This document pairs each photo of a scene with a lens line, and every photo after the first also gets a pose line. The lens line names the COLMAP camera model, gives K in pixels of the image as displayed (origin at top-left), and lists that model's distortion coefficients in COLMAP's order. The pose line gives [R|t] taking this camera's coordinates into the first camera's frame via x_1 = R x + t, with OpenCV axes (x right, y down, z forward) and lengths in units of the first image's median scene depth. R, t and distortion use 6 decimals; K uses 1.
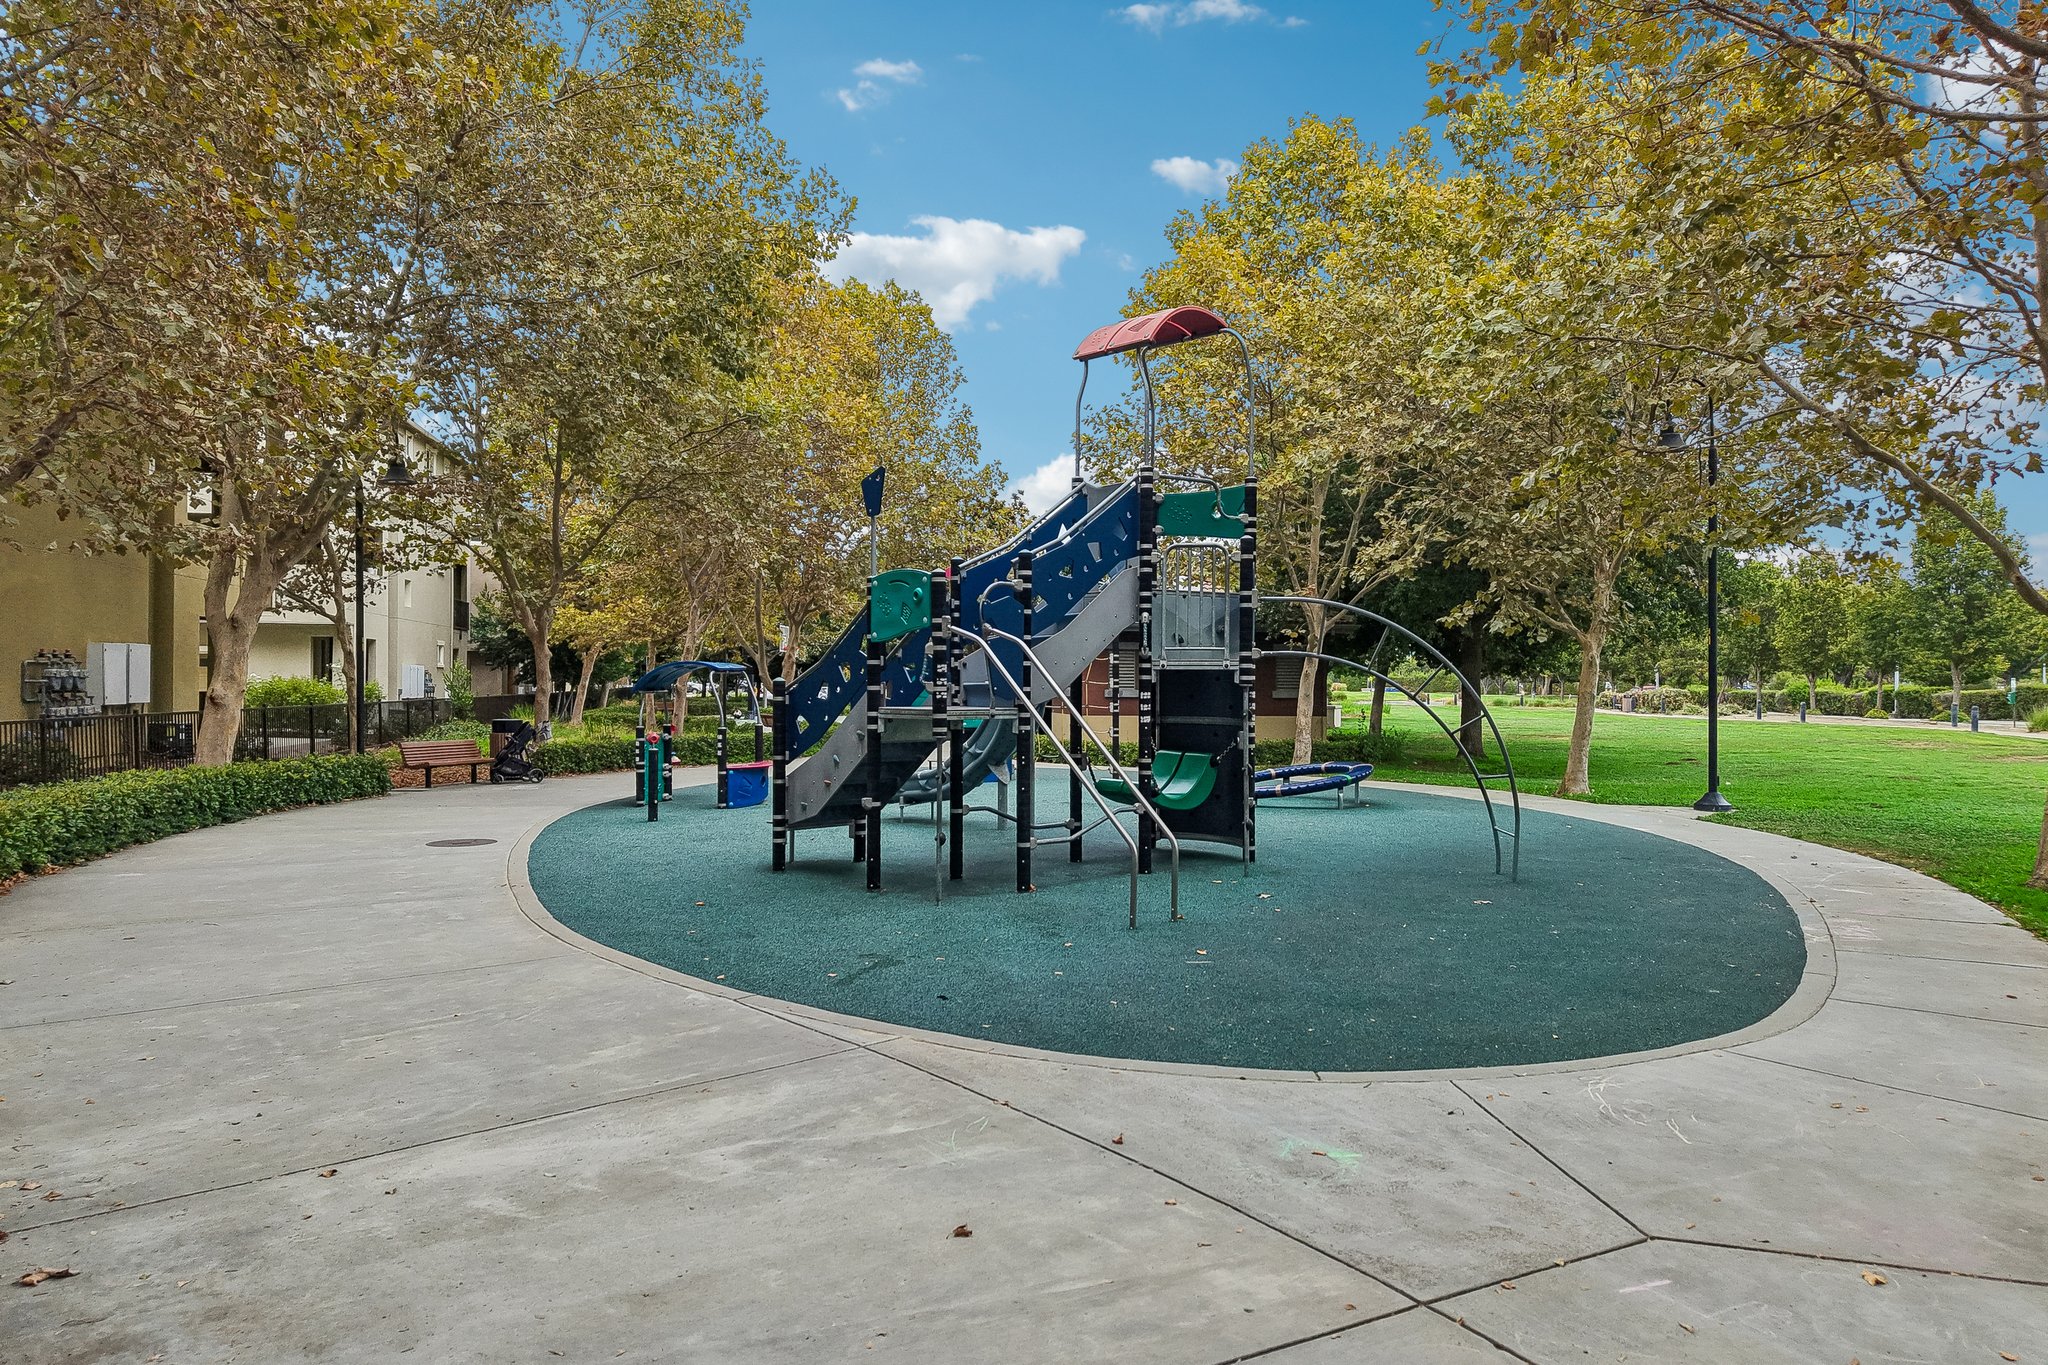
lens RADIAL K [[1401.6, 0, 1024.0], [0, 1401.6, 682.5], [0, 0, 1]] dist [0.004700, -0.001790]
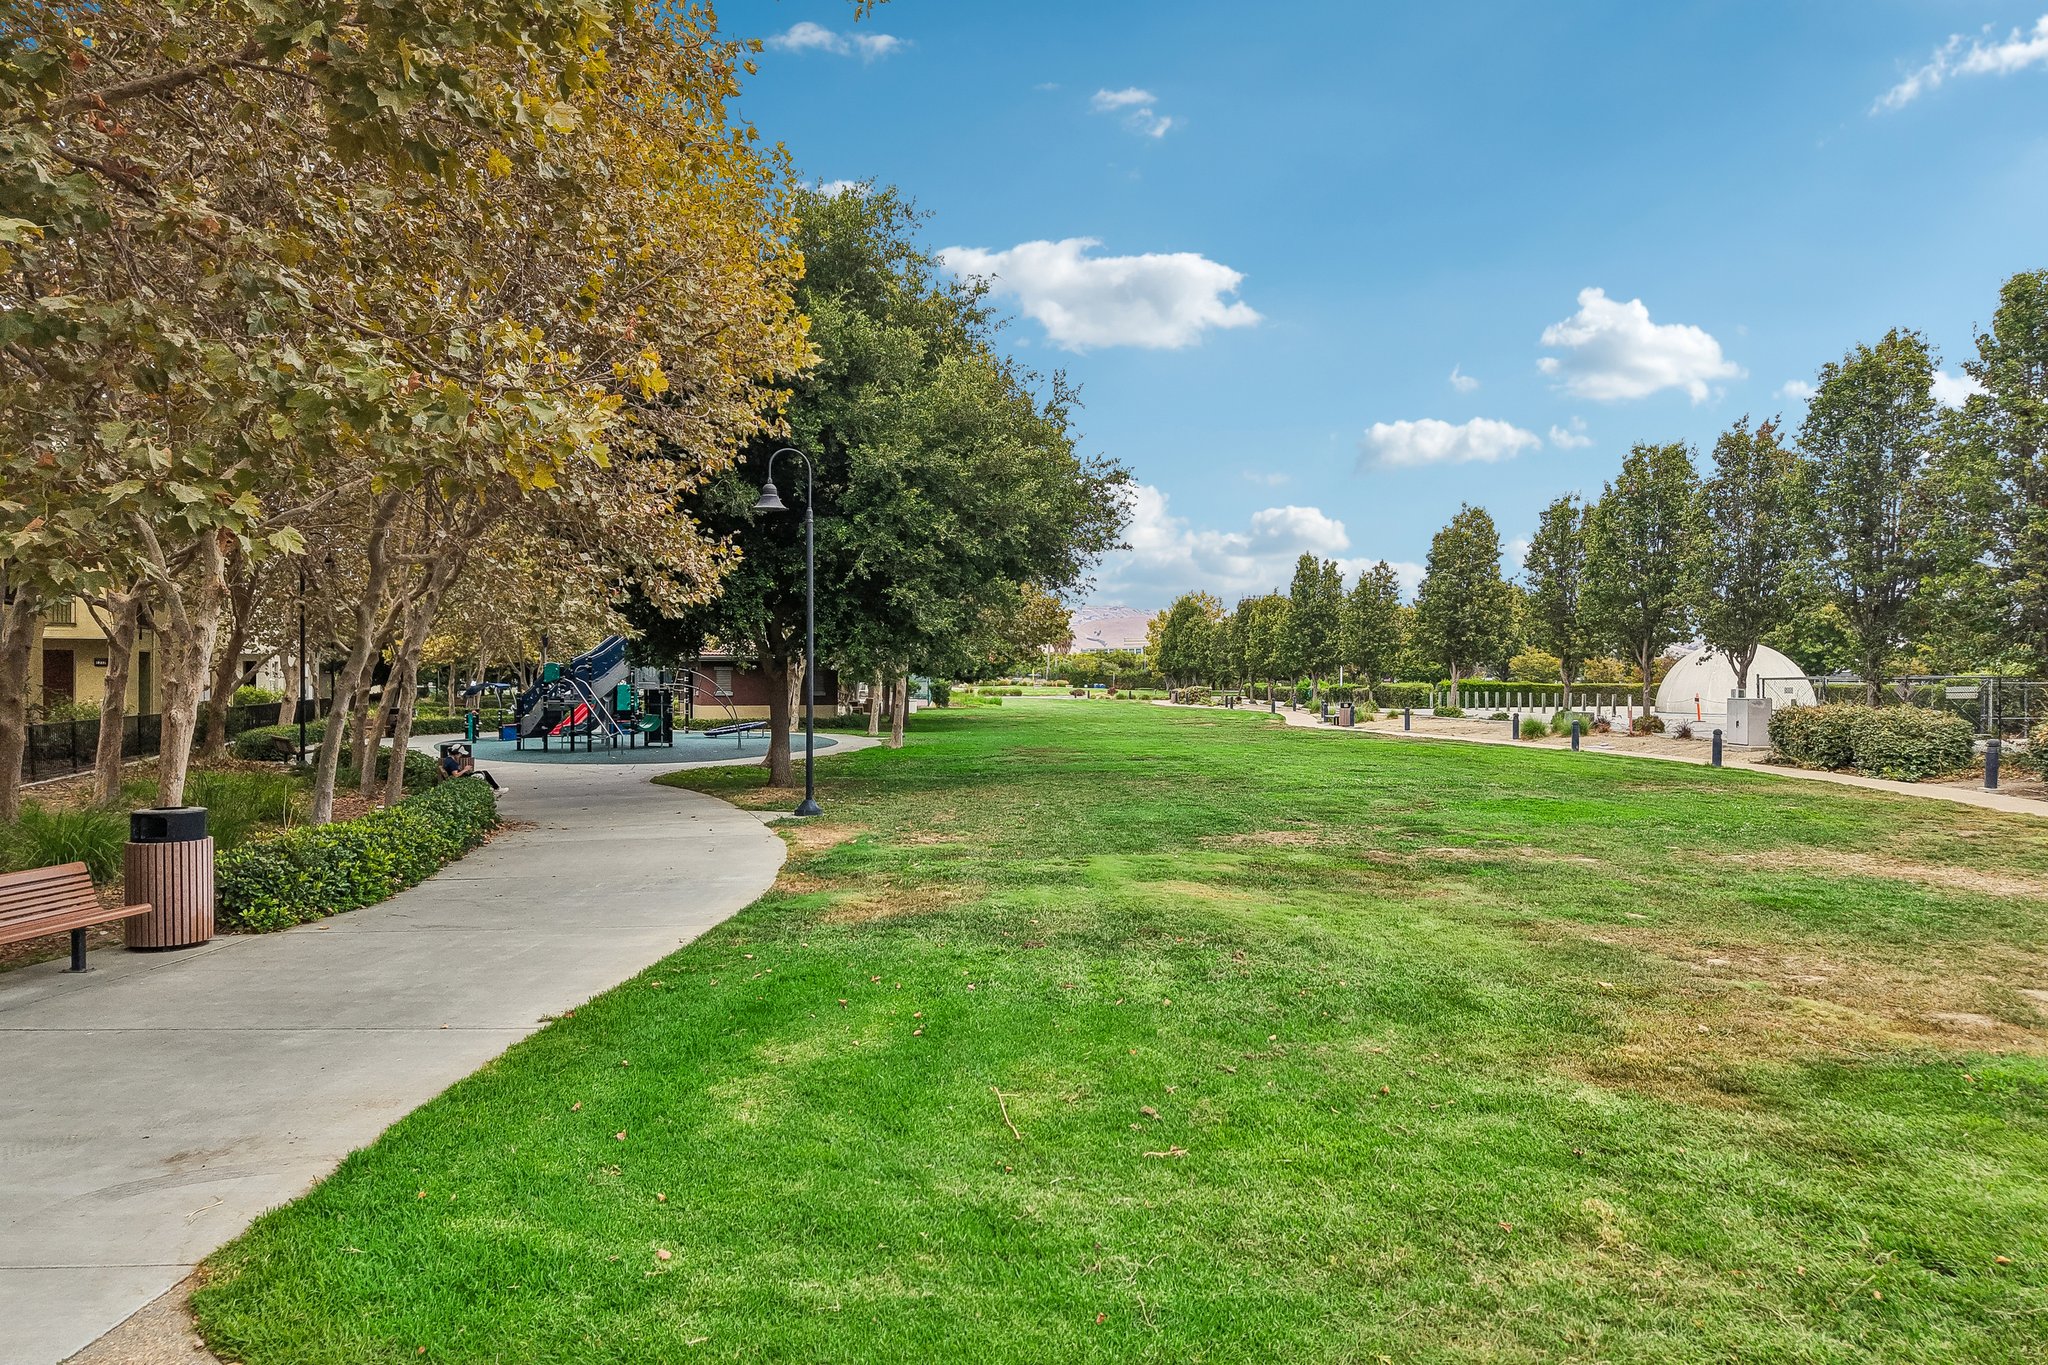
lens RADIAL K [[1401.6, 0, 1024.0], [0, 1401.6, 682.5], [0, 0, 1]] dist [0.004700, -0.001790]
pose [[0.989338, -0.001532, 0.145629, 0.518572], [0.000885, 0.999989, 0.004505, -0.040415], [-0.145634, -0.004329, 0.989329, -2.419844]]
